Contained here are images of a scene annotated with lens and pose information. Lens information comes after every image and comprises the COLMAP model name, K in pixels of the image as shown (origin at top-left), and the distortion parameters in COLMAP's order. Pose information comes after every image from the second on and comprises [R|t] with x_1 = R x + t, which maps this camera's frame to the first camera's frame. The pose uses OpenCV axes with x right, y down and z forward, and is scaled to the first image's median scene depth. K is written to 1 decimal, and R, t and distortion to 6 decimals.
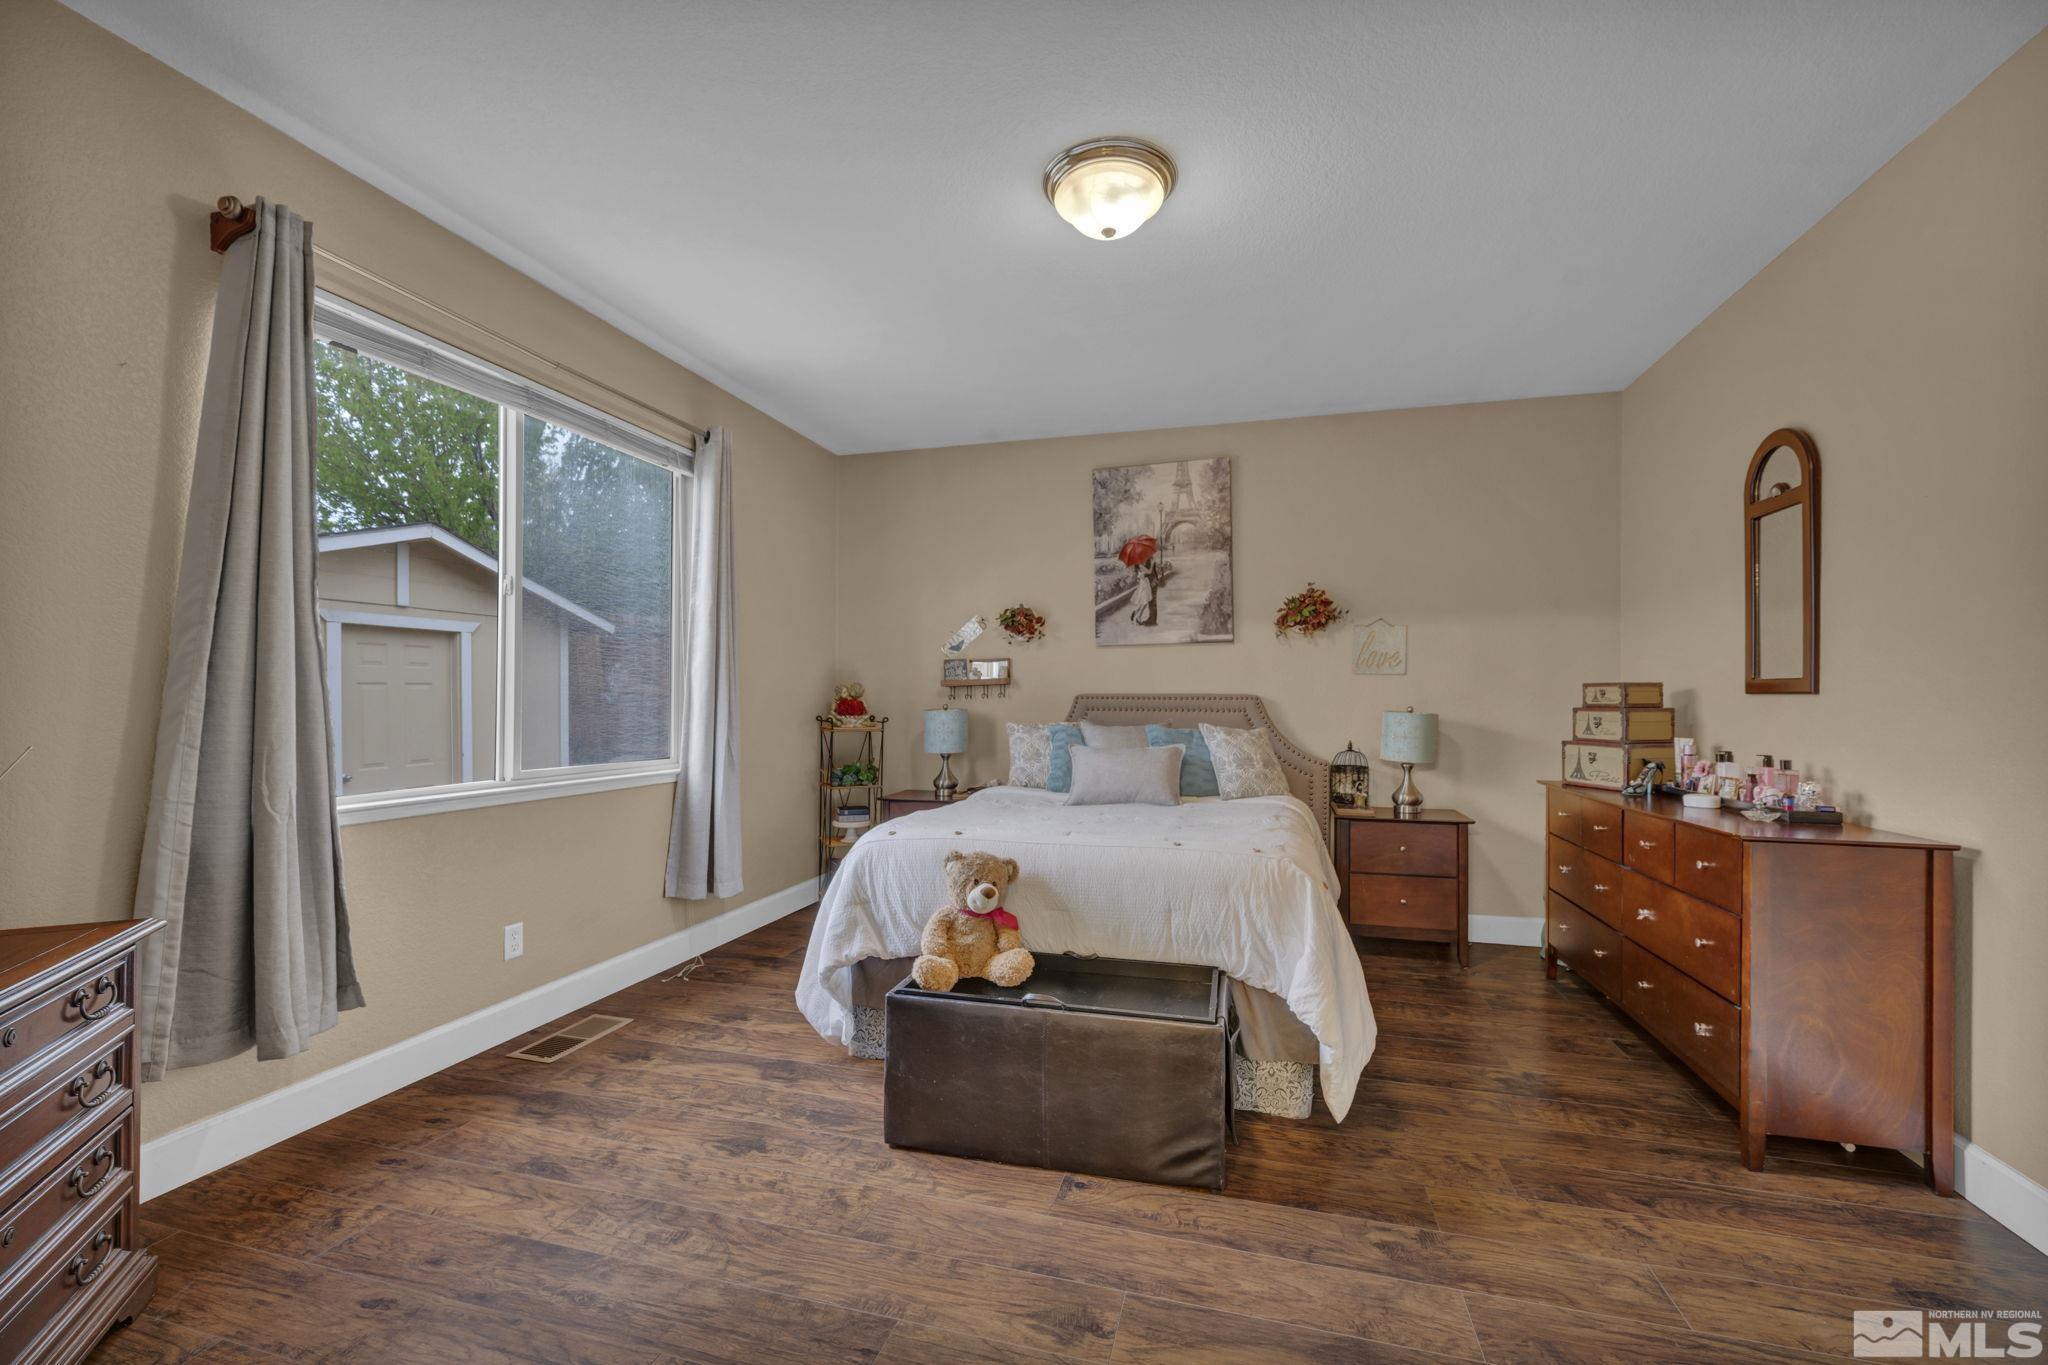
lens RADIAL K [[815.5, 0, 1023.4], [0, 815.5, 696.0], [0, 0, 1]] dist [0.001844, 0.000601]
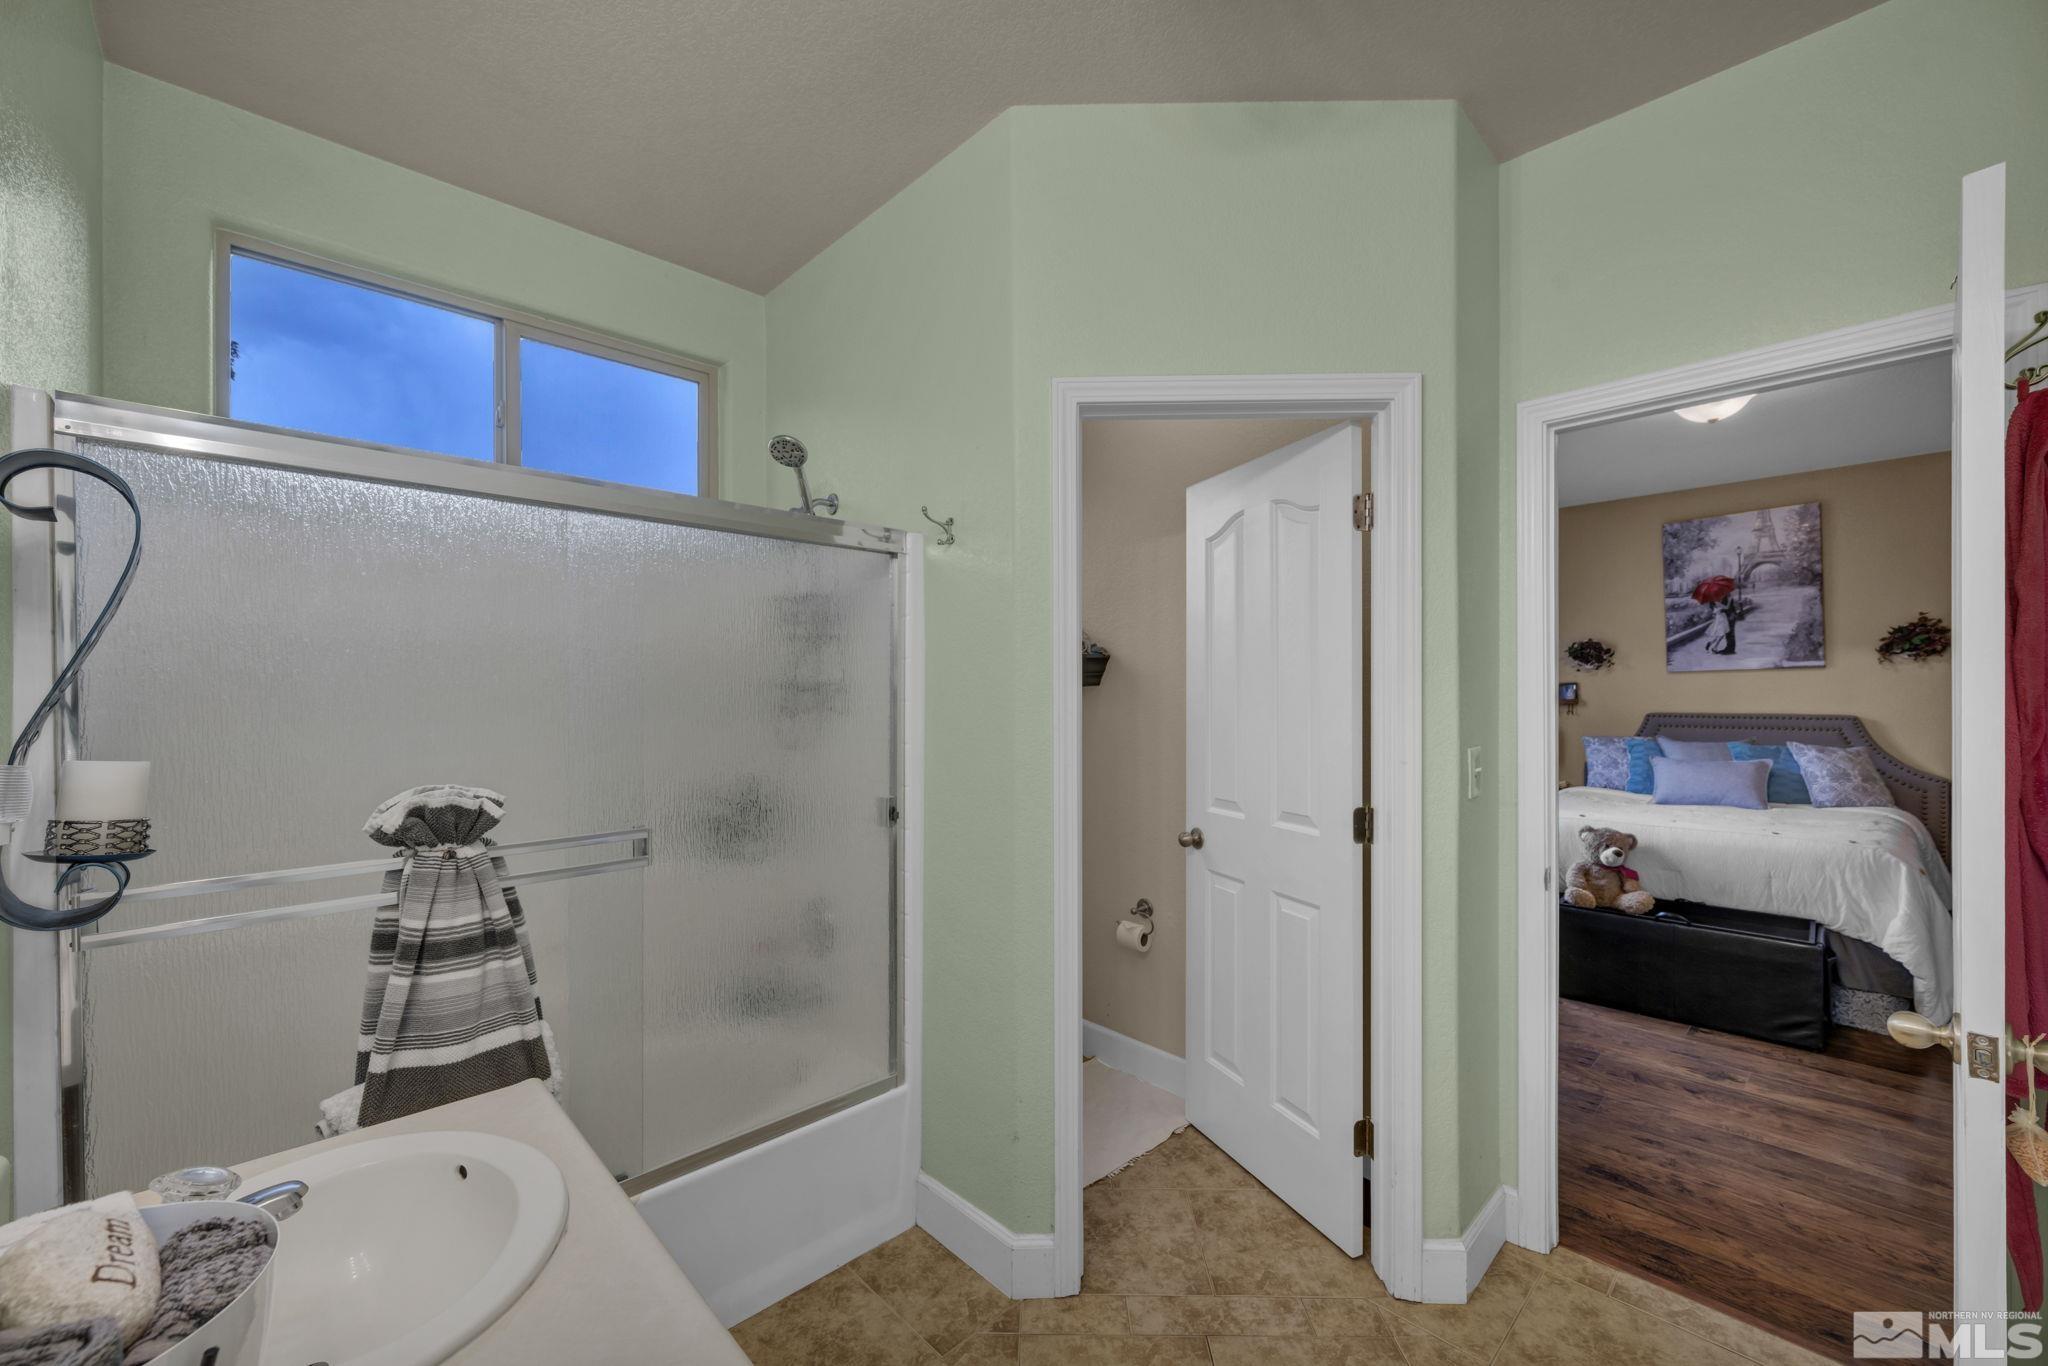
lens RADIAL K [[815.5, 0, 1028.7], [0, 815.5, 692.9], [0, 0, 1]] dist [0.001844, 0.000601]
pose [[0.869093, -0.006722, -0.494602, -0.146085], [0.009777, 0.999946, 0.003591, -0.049892], [0.494551, -0.007957, 0.869112, -0.544173]]
